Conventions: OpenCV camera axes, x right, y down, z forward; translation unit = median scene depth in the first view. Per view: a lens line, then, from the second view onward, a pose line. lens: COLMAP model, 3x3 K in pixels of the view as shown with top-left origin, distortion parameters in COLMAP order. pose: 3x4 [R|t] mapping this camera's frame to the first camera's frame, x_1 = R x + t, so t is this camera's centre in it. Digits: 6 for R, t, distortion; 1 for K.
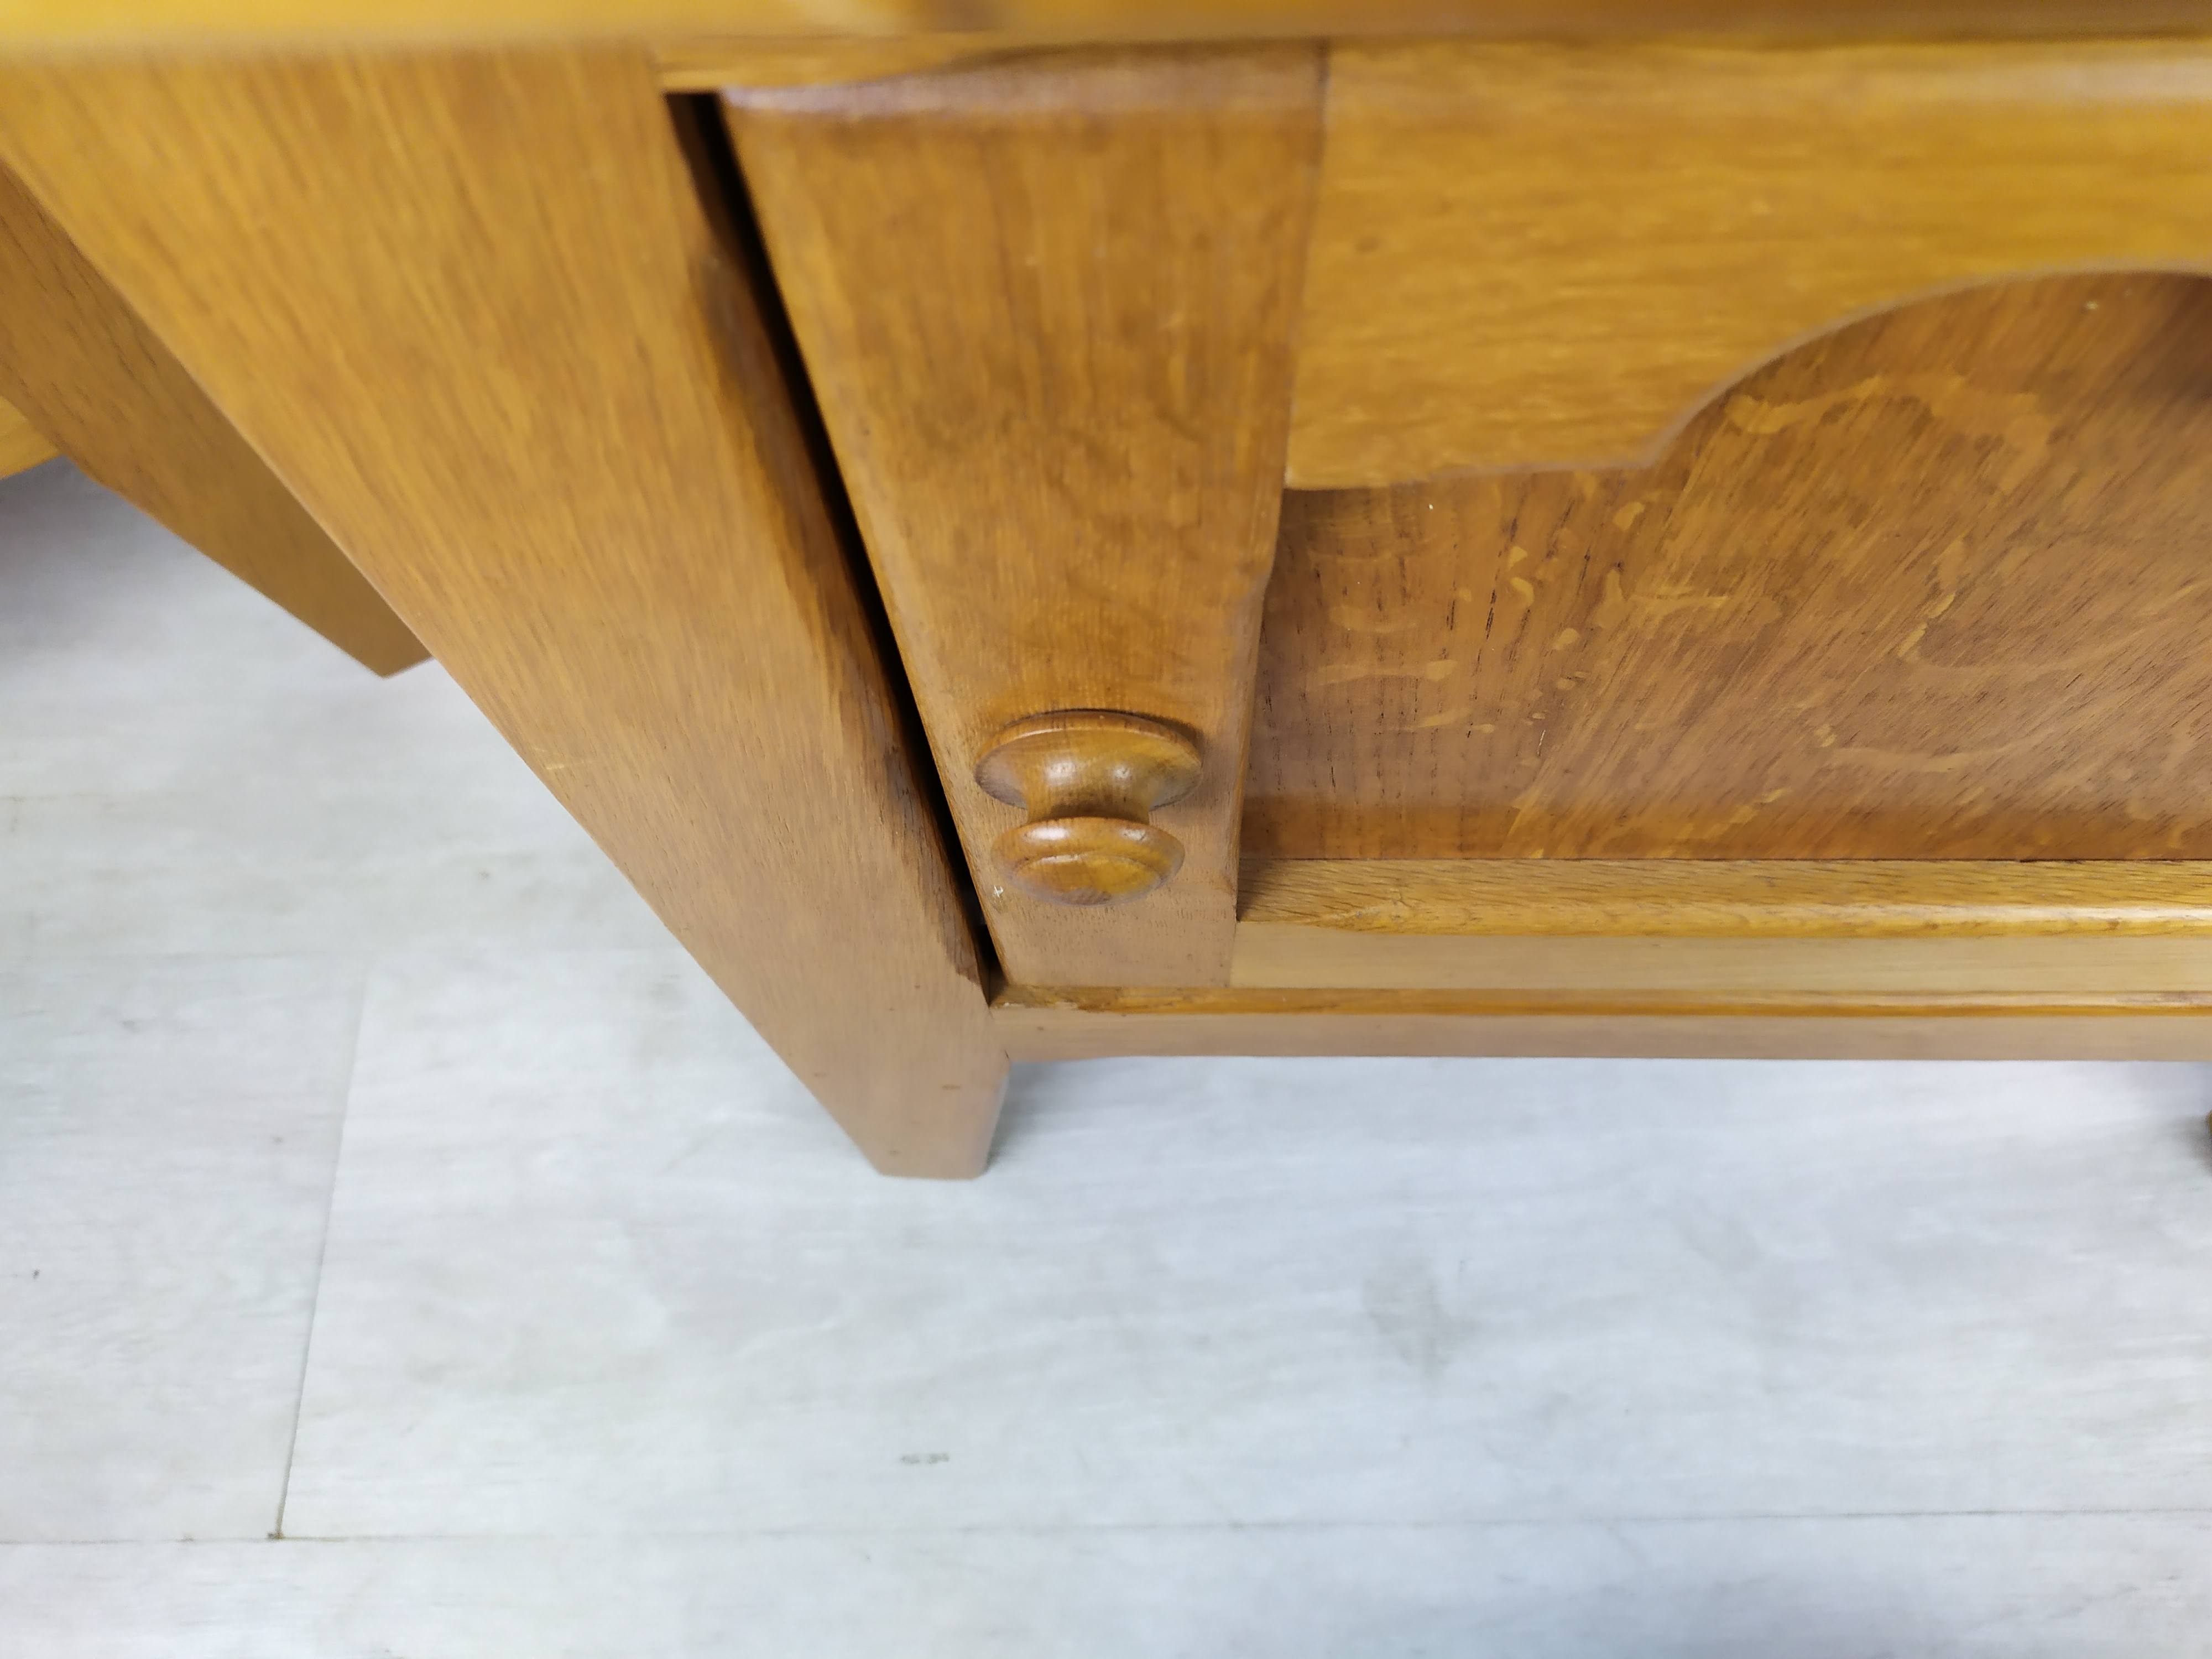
lens RADIAL K [[1738.5, 0, 1133.6], [0, 1738.5, 827.7], [0, 0, 1]] dist [0.034475, -0.046257]
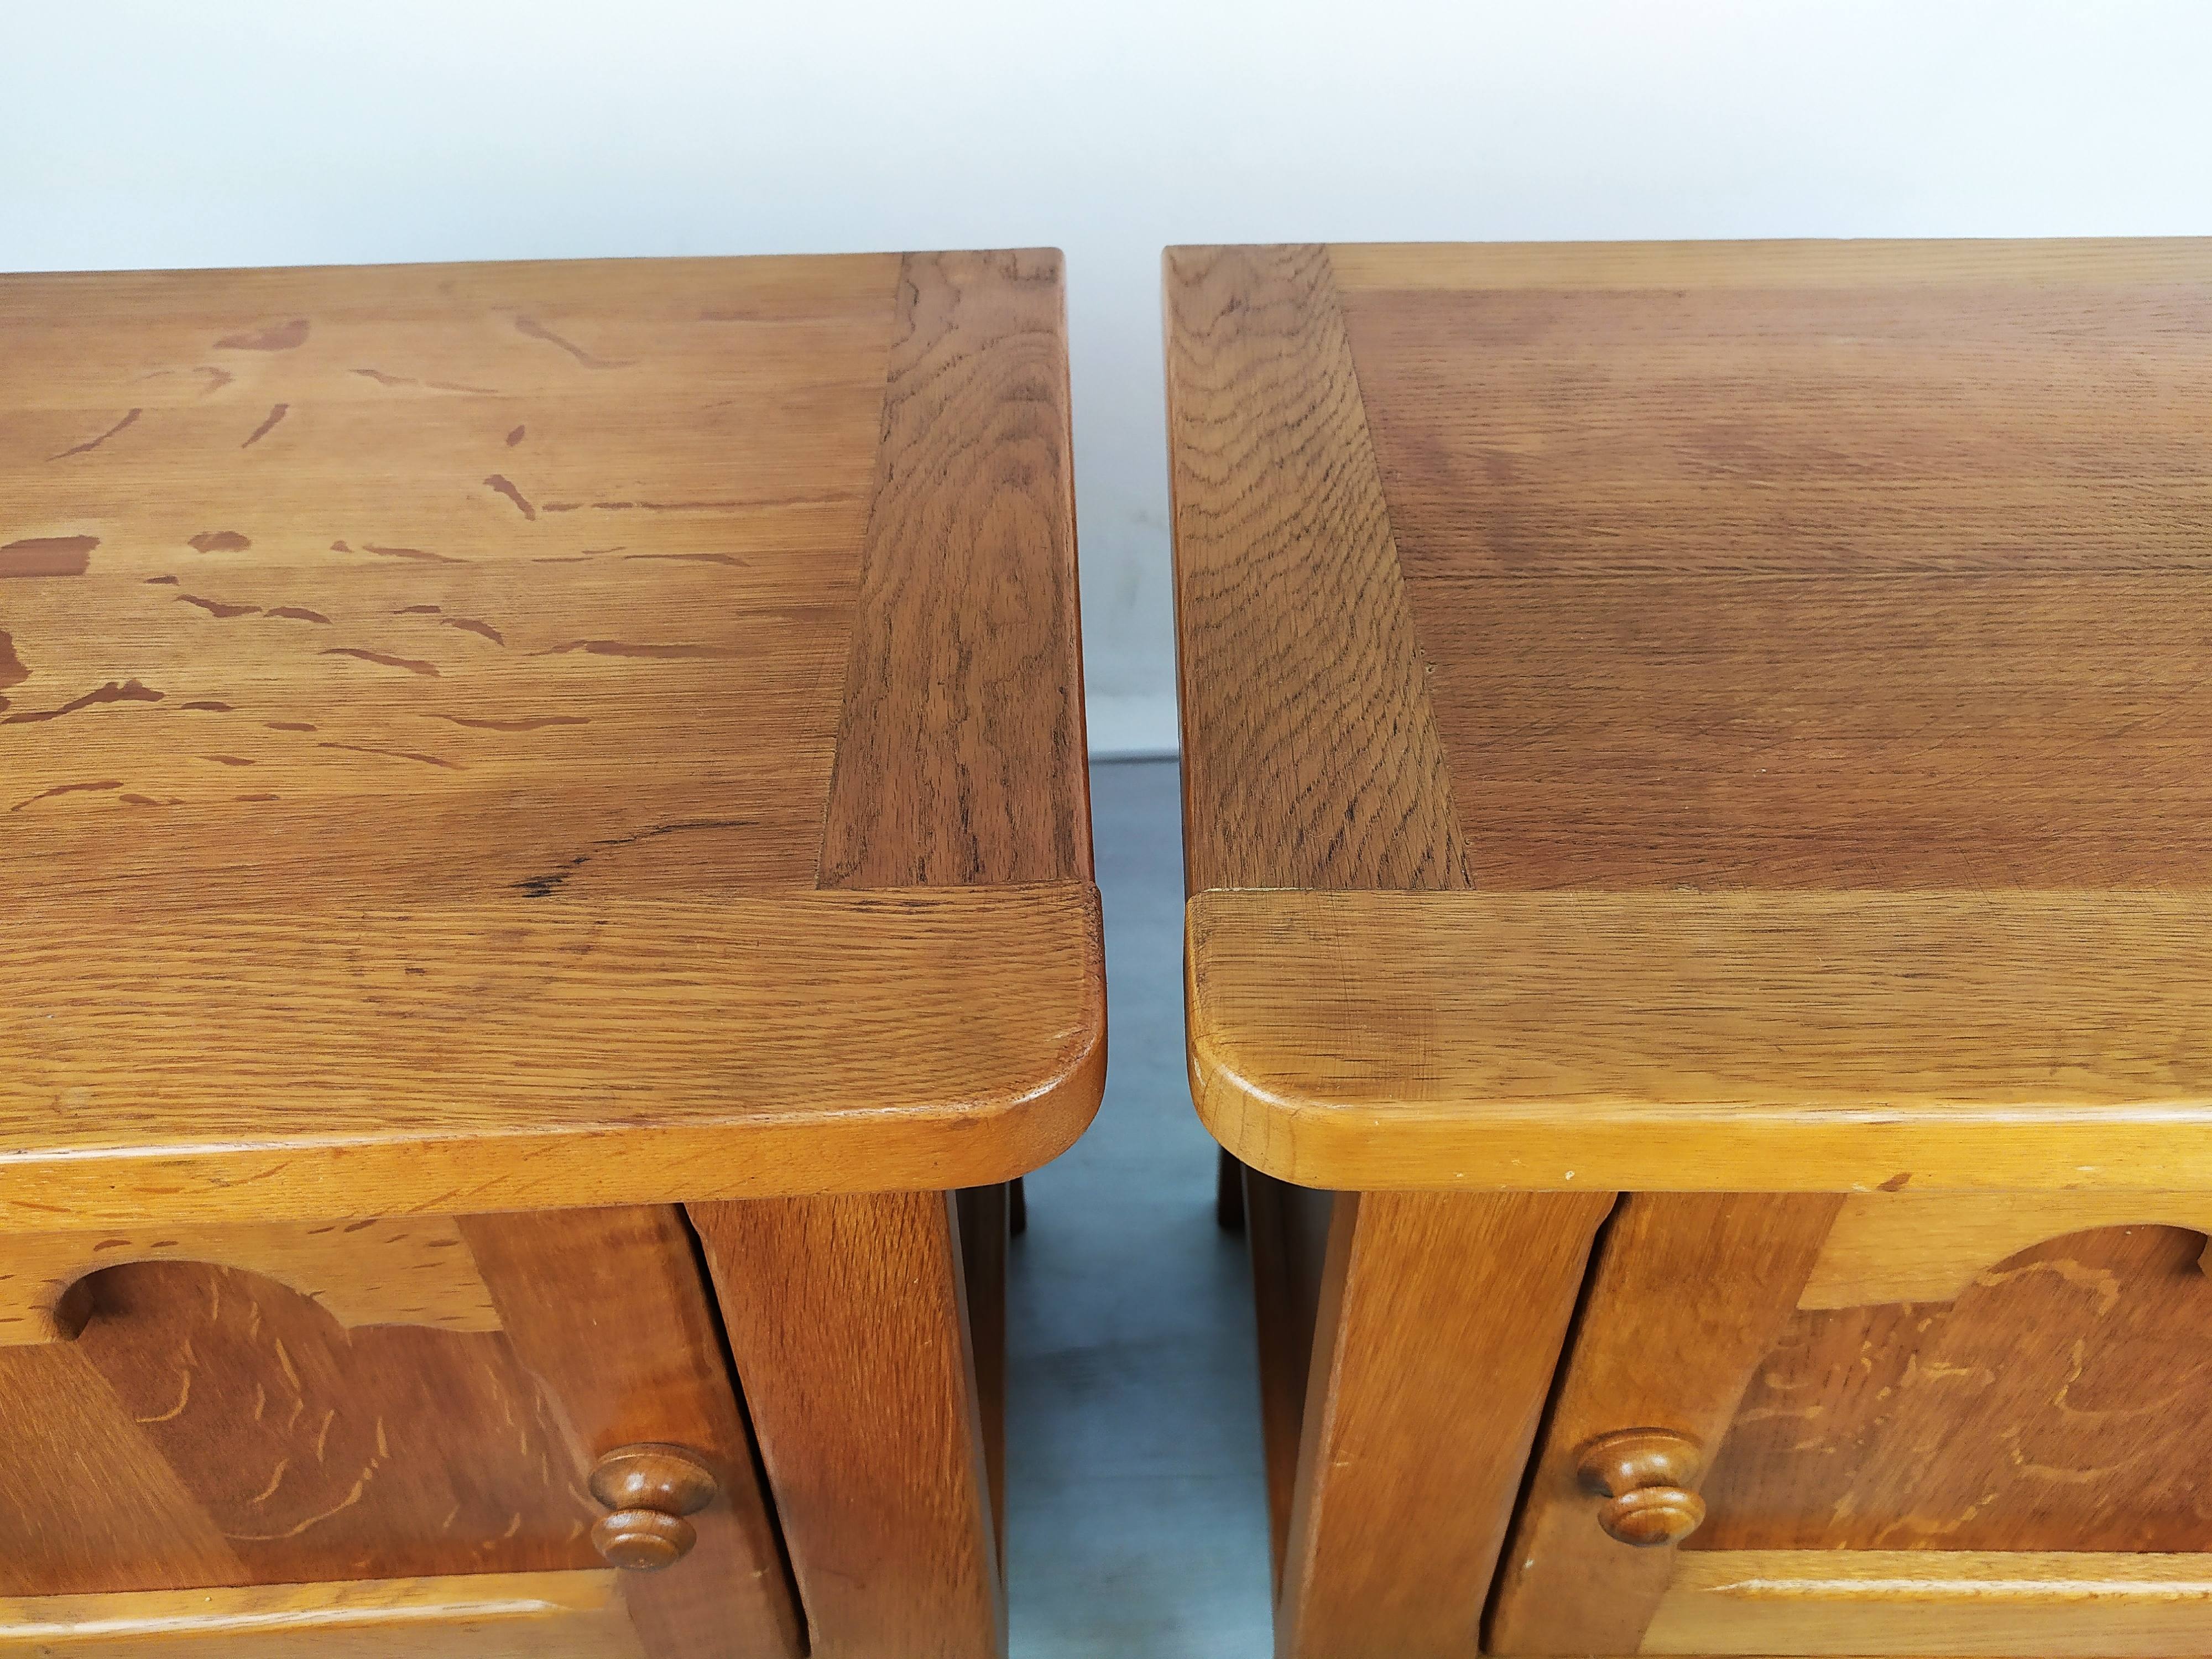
lens RADIAL K [[1696.3, 0, 1106.0], [0, 1696.3, 826.2], [0, 0, 1]] dist [0.032112, -0.035496]
pose [[0.999904, 0.005750, 0.012575, -0.631809], [0.000660, 0.888562, -0.458757, 0.197750], [-0.013812, 0.458721, 0.888473, -0.936584]]
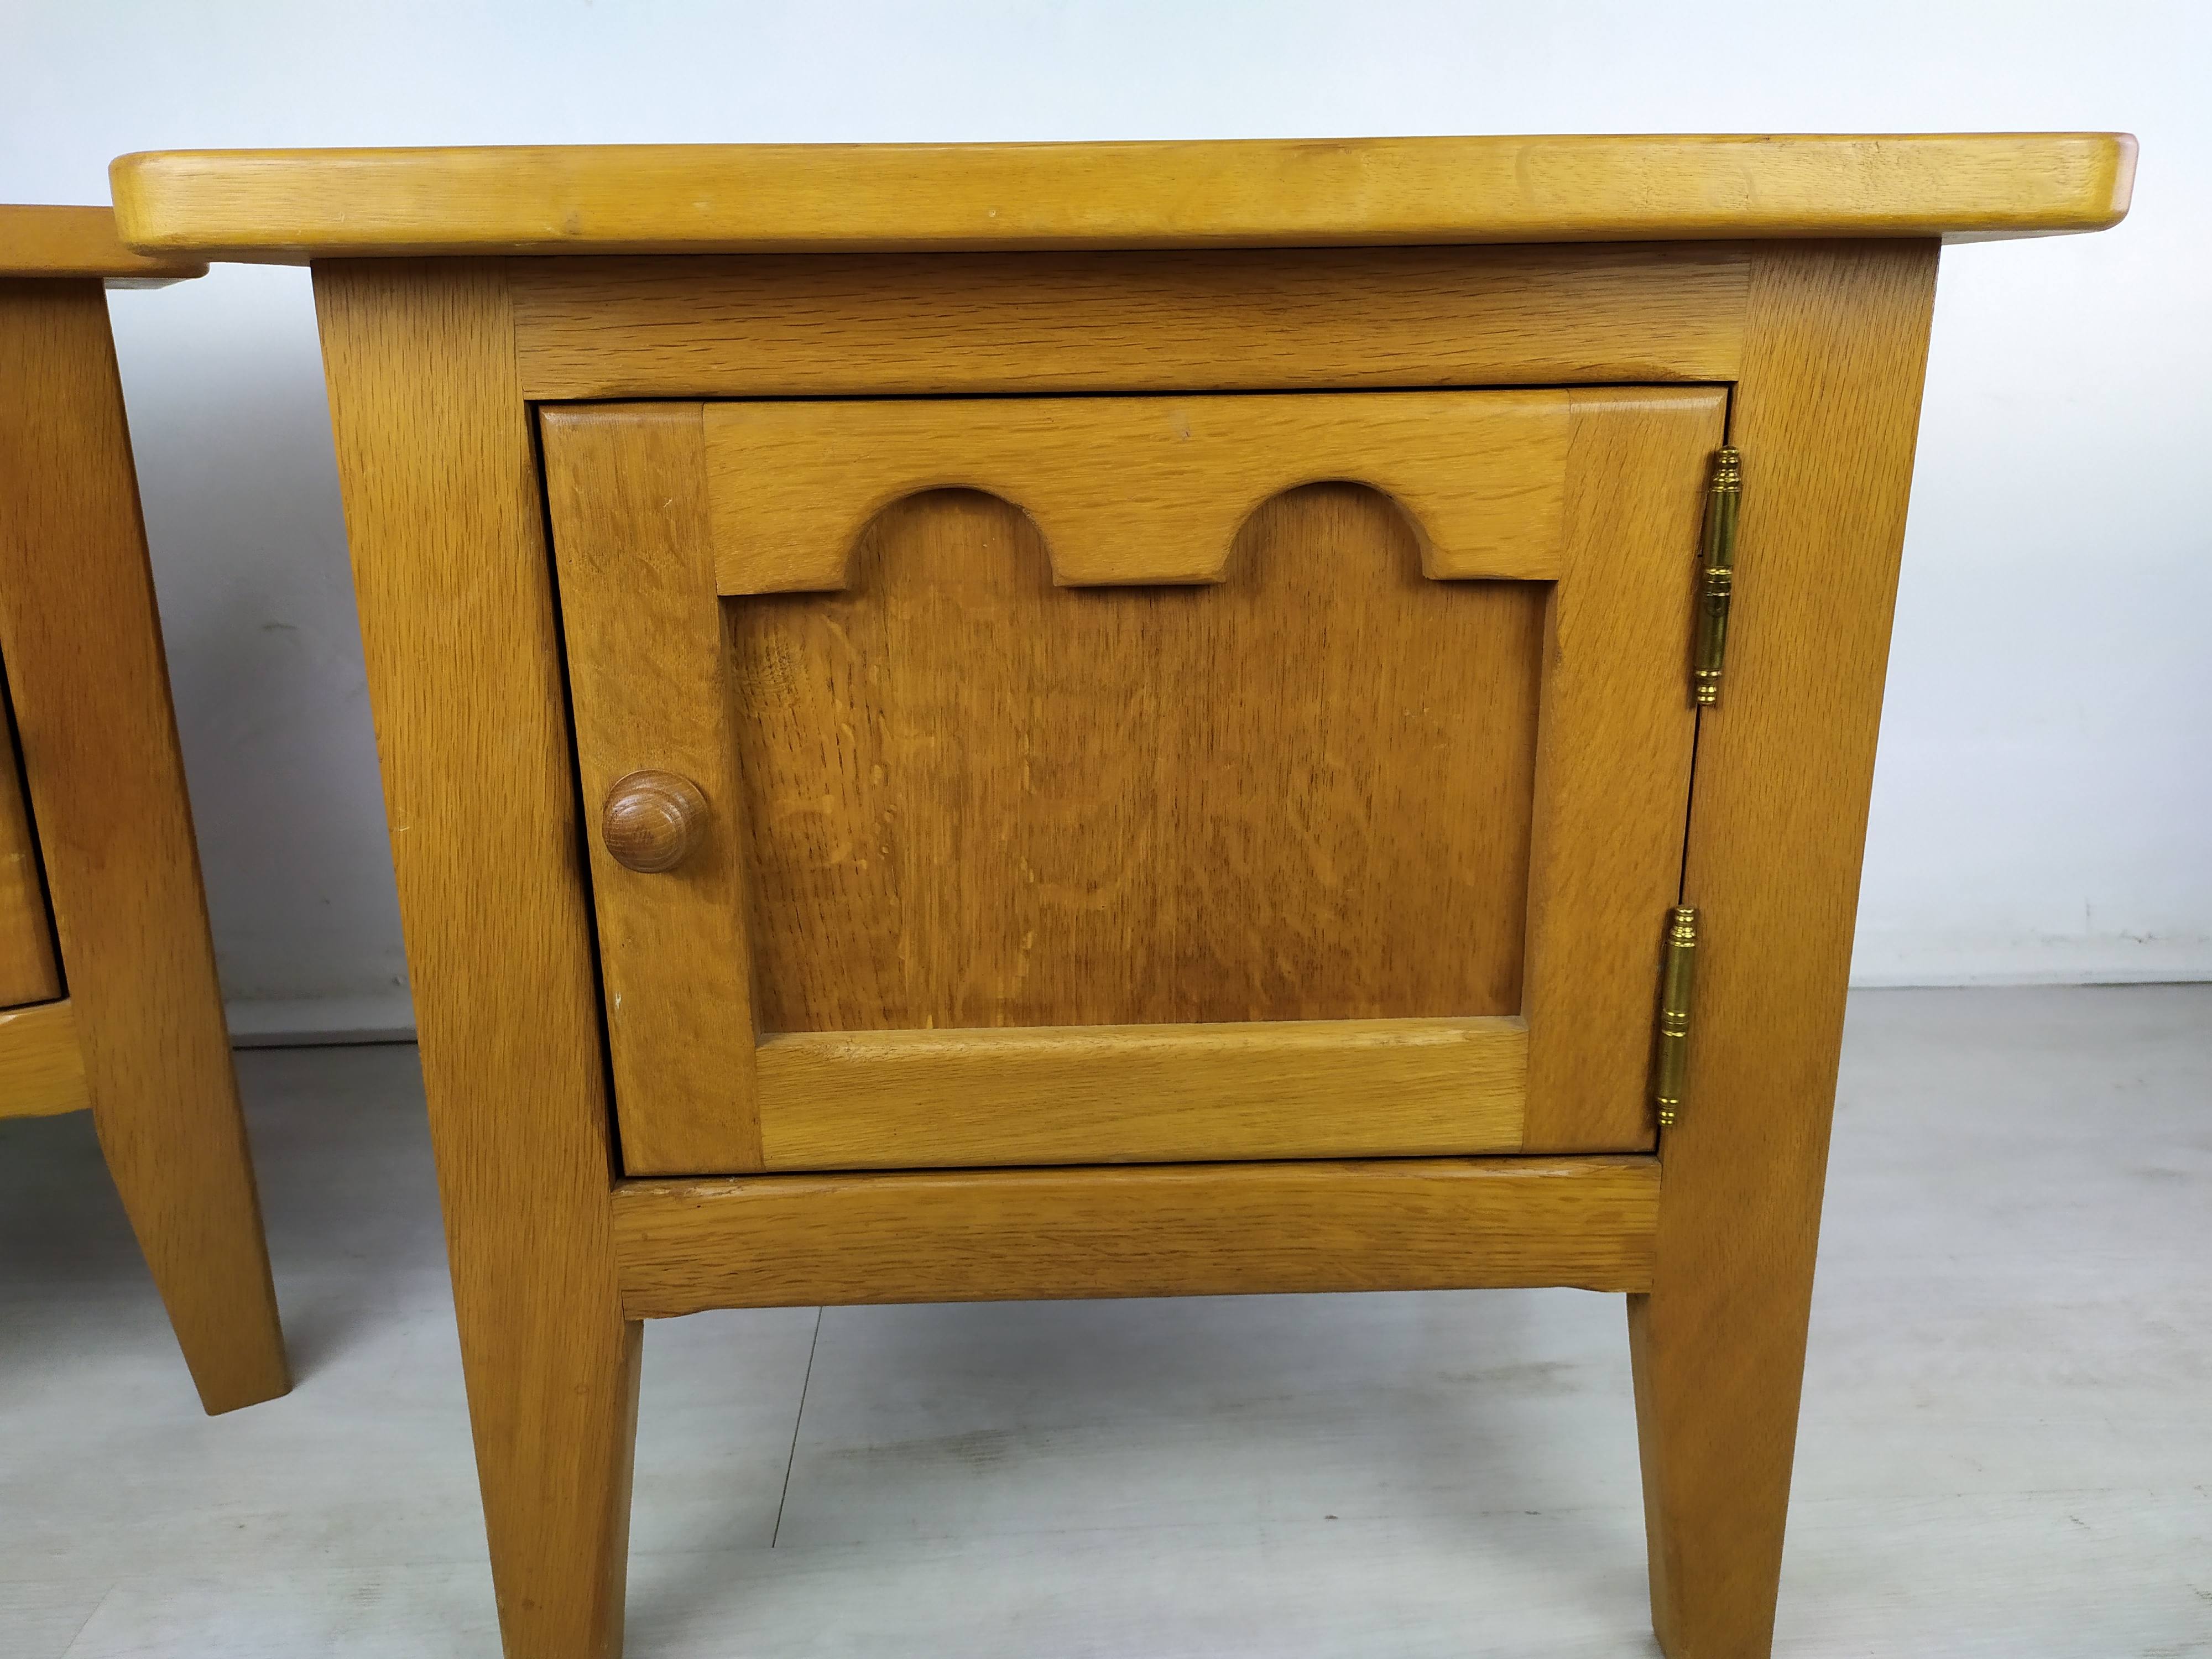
lens RADIAL K [[1738.5, 0, 1125.3], [0, 1738.5, 830.6], [0, 0, 1]] dist [0.034475, -0.046257]
pose [[0.998887, -0.003621, 0.047034, 0.467557], [0.039021, 0.623687, -0.780700, 1.741043], [-0.026507, 0.781666, 0.623134, -0.377605]]
